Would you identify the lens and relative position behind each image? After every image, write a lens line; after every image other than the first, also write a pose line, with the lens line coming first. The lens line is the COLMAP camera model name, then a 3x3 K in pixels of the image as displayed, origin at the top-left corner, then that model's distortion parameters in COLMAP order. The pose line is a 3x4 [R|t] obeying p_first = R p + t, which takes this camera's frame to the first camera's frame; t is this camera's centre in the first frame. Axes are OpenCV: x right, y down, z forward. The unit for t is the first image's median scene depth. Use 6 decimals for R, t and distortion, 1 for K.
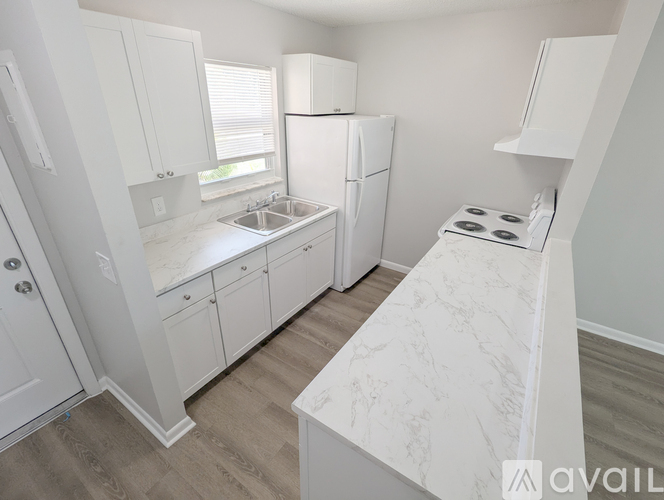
lens RADIAL K [[316.1, 0, 329.7], [0, 316.1, 248.5], [0, 0, 1]] dist [-0.000559, -0.000287]
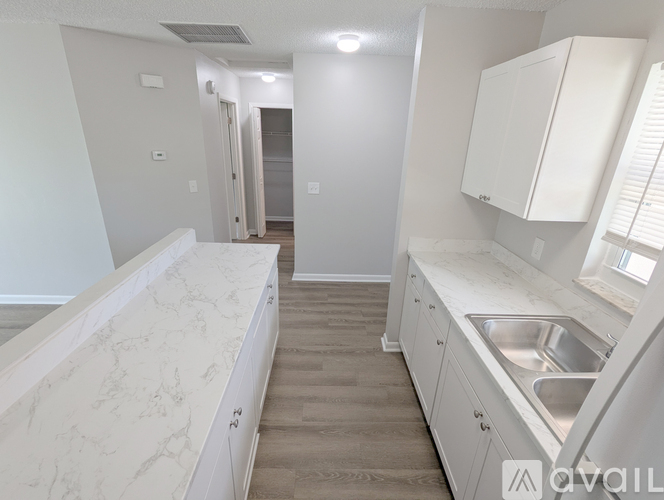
lens RADIAL K [[316.1, 0, 331.3], [0, 316.1, 253.0], [0, 0, 1]] dist [-0.000559, -0.000287]
pose [[-0.818270, 0.162677, -0.551335, 0.562764], [-0.293284, 0.706745, 0.643814, -0.702623], [0.494387, 0.688512, -0.530597, 1.597624]]
